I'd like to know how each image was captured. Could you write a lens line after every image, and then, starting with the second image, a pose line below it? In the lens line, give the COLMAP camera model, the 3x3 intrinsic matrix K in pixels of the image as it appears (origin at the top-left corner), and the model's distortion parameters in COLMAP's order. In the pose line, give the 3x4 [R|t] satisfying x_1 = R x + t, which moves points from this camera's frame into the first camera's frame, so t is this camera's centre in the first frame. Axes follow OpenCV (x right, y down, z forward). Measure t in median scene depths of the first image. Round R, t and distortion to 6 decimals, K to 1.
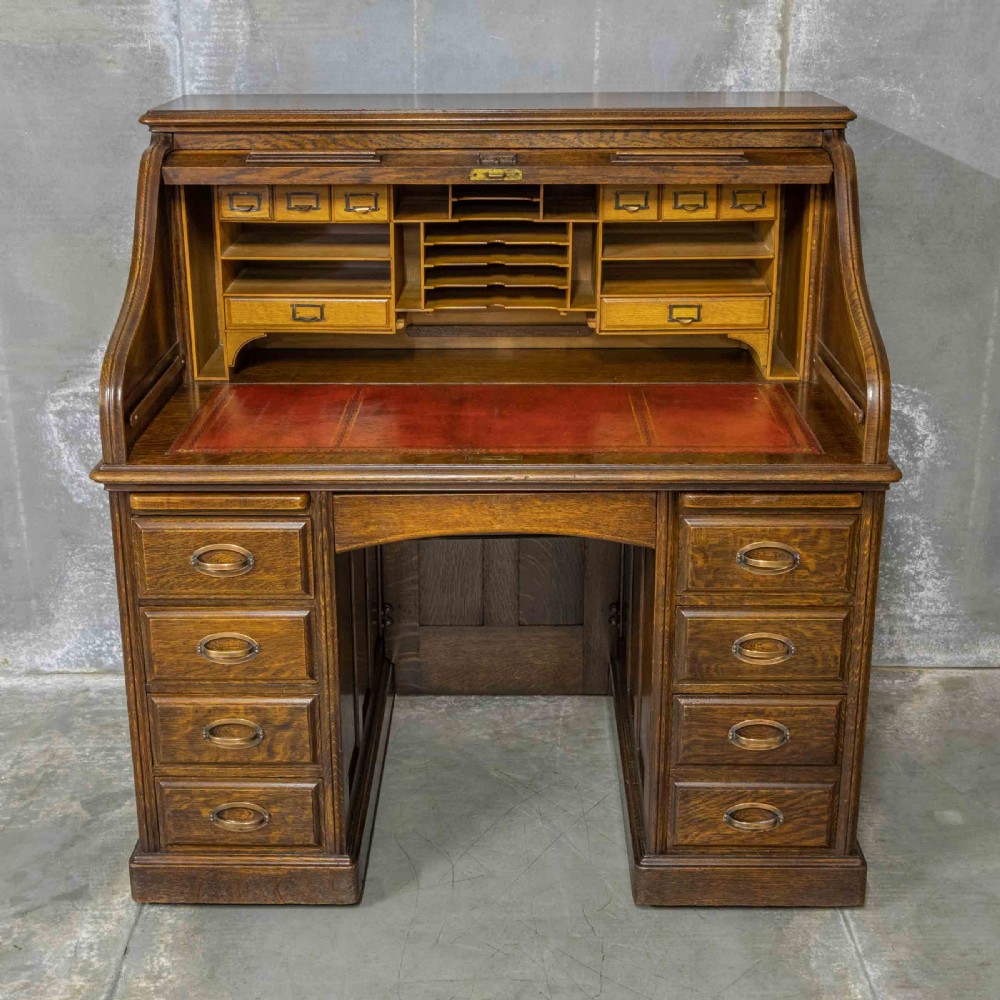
lens RADIAL K [[1531.8, 0, 480.6], [0, 1531.8, 497.6], [0, 0, 1]] dist [-0.015902, 0.121094]
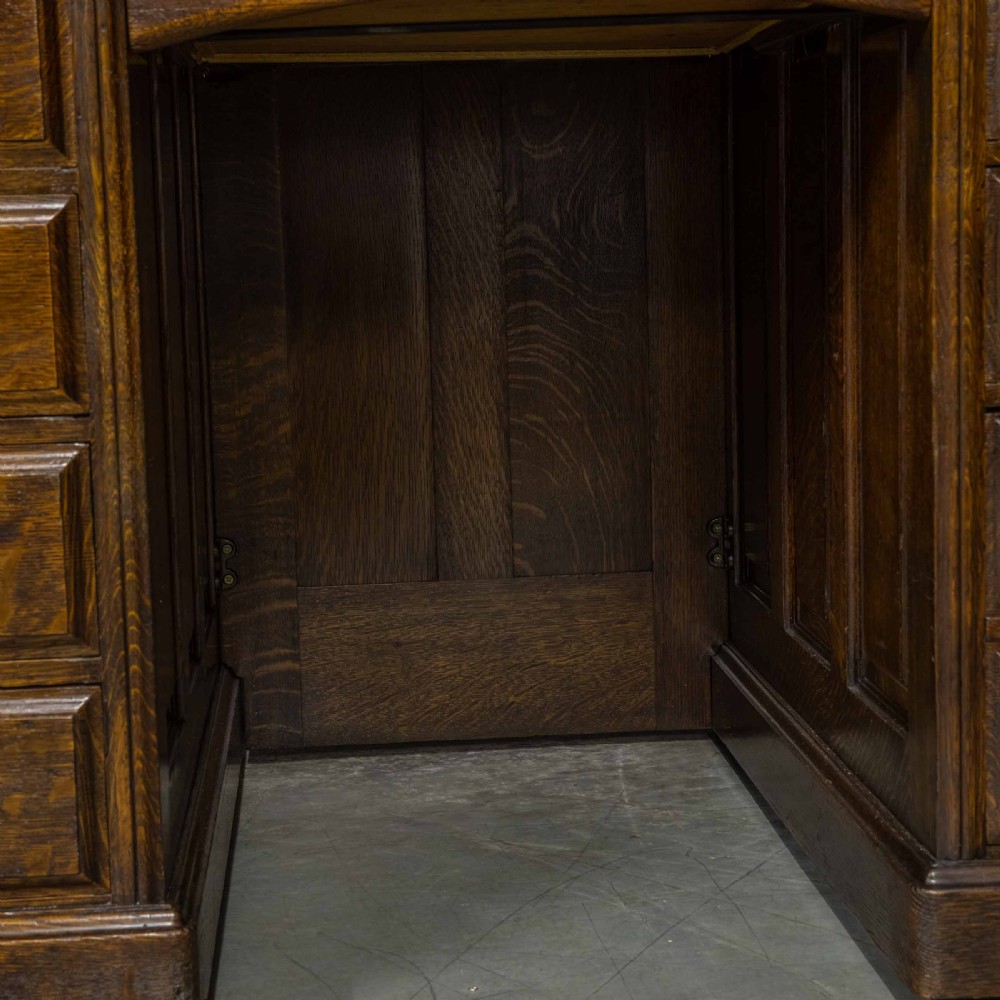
lens RADIAL K [[2279.2, 0, 504.6], [0, 2279.2, 483.6], [0, 0, 1]] dist [0.050071, 0.251477]
pose [[0.994719, -0.031631, 0.097639, -0.053277], [0.051828, 0.975927, -0.211851, 0.243718], [-0.088588, 0.215793, 0.972412, 0.396304]]
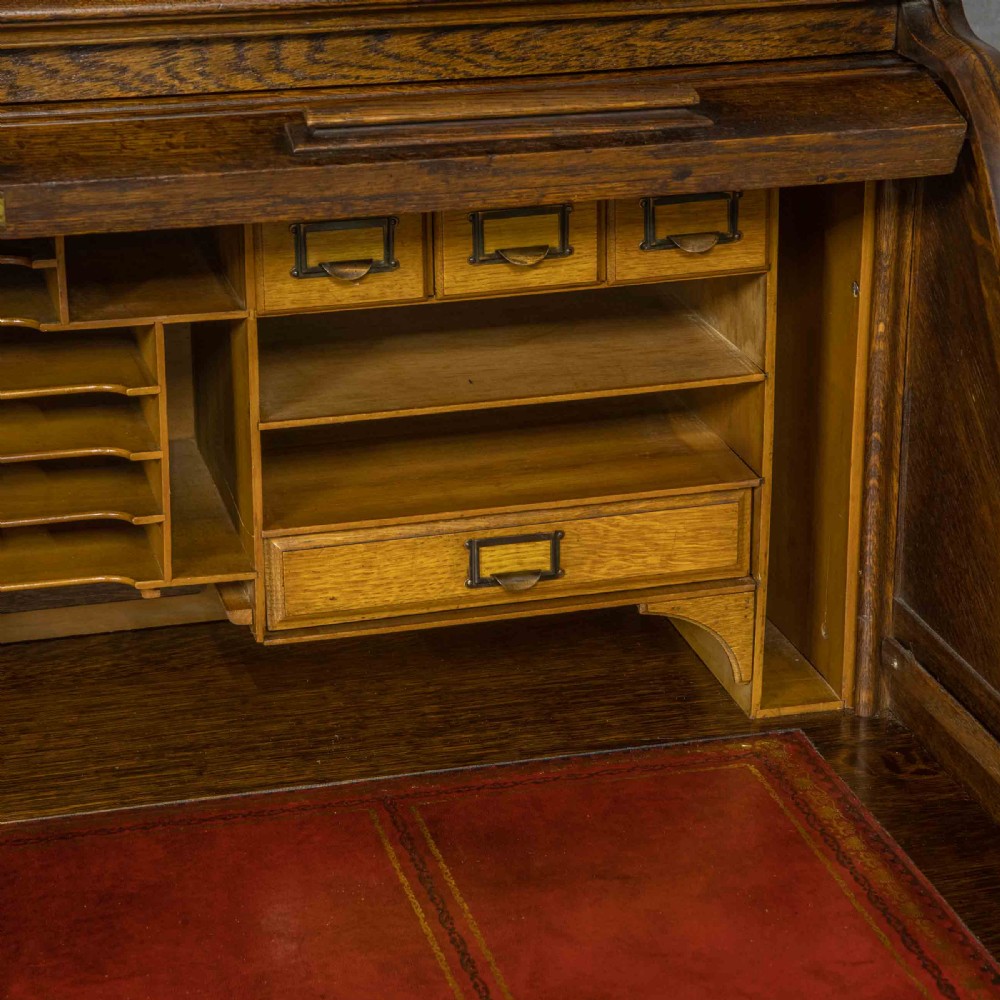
lens RADIAL K [[2690.7, 0, 464.5], [0, 2690.7, 499.9], [0, 0, 1]] dist [0.064010, 1.350943]
pose [[0.965322, -0.093224, 0.243849, -0.019365], [0.087515, 0.995577, 0.034167, -0.157187], [-0.245956, -0.011641, 0.969211, 0.443266]]
